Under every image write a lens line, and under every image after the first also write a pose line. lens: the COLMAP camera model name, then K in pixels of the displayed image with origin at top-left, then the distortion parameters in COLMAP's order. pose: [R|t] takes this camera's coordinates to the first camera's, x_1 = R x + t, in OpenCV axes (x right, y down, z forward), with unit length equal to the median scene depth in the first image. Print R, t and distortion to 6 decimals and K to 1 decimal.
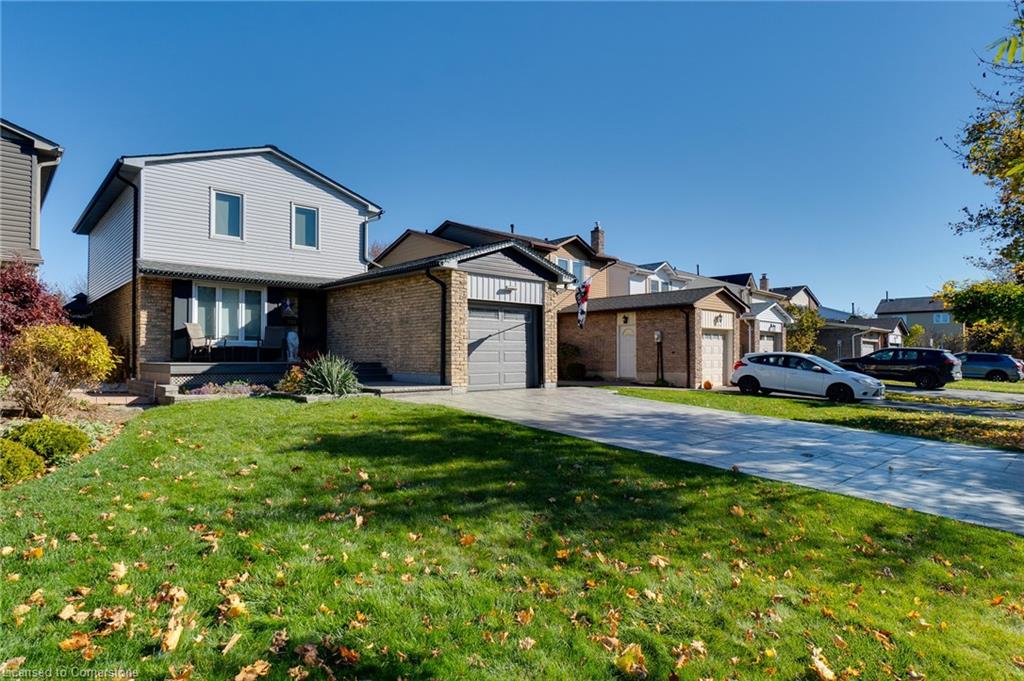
lens RADIAL K [[563.8, 0, 511.6], [0, 563.8, 355.0], [0, 0, 1]] dist [-0.002748, -0.000679]
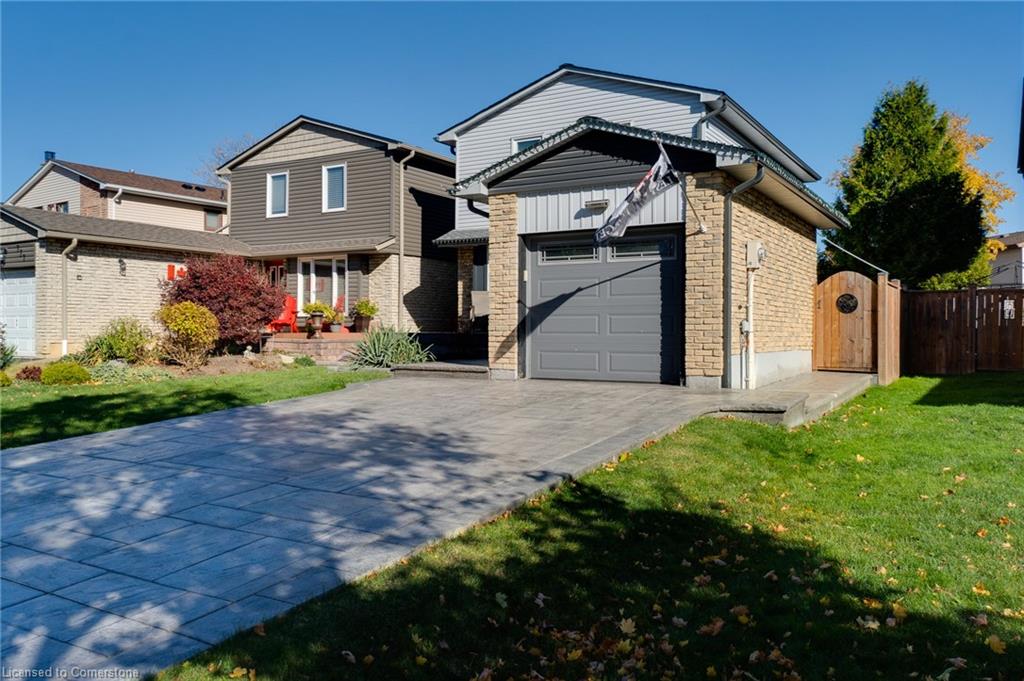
lens RADIAL K [[813.7, 0, 512.0], [0, 813.7, 340.5], [0, 0, 1]] dist [-0.007226, -0.000503]
pose [[0.279620, 0.008965, -0.960069, 0.766171], [0.000132, 0.999956, 0.009376, 0.011464], [0.960111, -0.002749, 0.279606, 0.692201]]
